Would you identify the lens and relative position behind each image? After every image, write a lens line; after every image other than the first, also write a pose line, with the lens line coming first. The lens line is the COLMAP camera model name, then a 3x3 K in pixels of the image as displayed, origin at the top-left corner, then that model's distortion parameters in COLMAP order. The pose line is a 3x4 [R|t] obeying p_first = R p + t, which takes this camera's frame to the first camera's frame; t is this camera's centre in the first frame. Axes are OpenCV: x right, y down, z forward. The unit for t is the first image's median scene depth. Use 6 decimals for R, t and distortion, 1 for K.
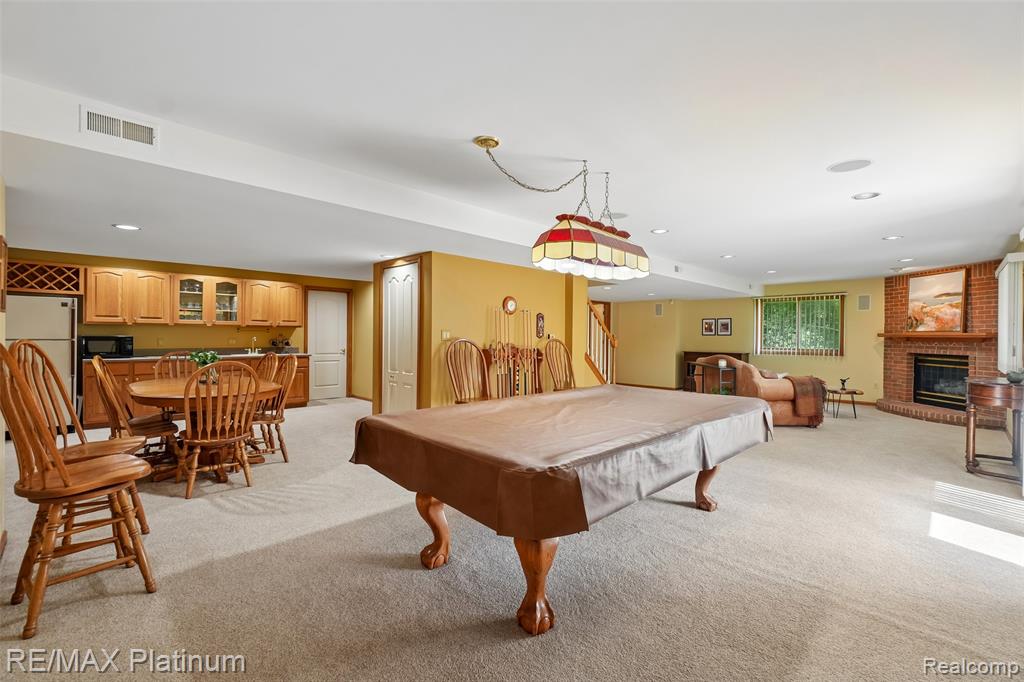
lens RADIAL K [[440.2, 0, 511.6], [0, 440.2, 339.4], [0, 0, 1]] dist [-0.000055, 0.000573]
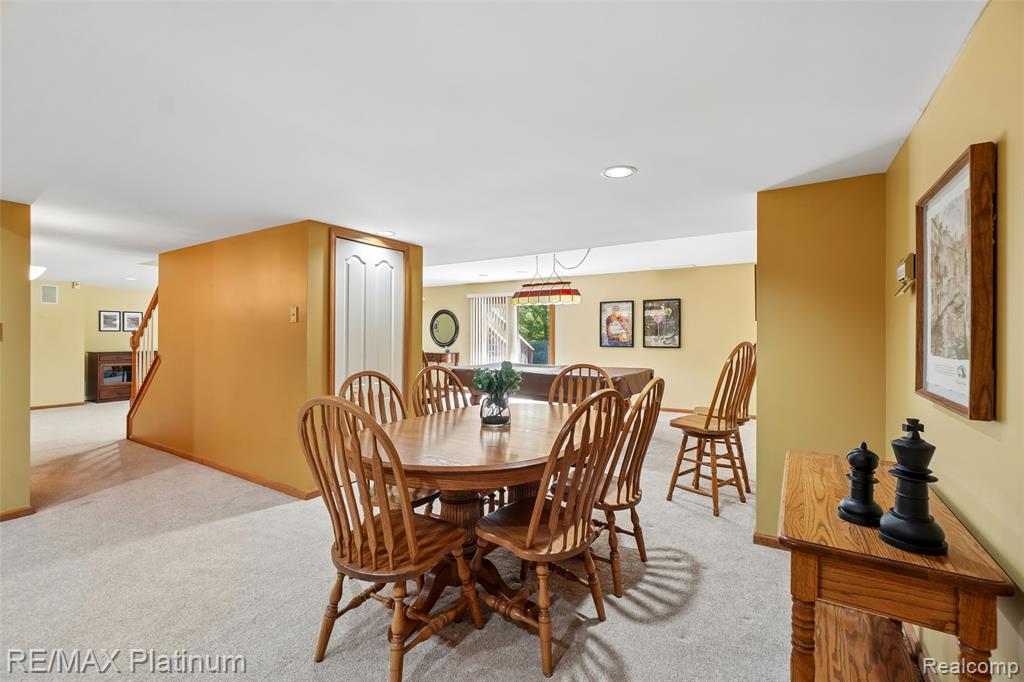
lens RADIAL K [[440.2, 0, 511.5], [0, 440.2, 335.4], [0, 0, 1]] dist [-0.000055, 0.000573]
pose [[-0.219878, -0.008238, 0.975493, -1.448351], [0.000164, 0.999964, 0.008482, -0.025639], [-0.975527, 0.002025, -0.219869, 1.300868]]
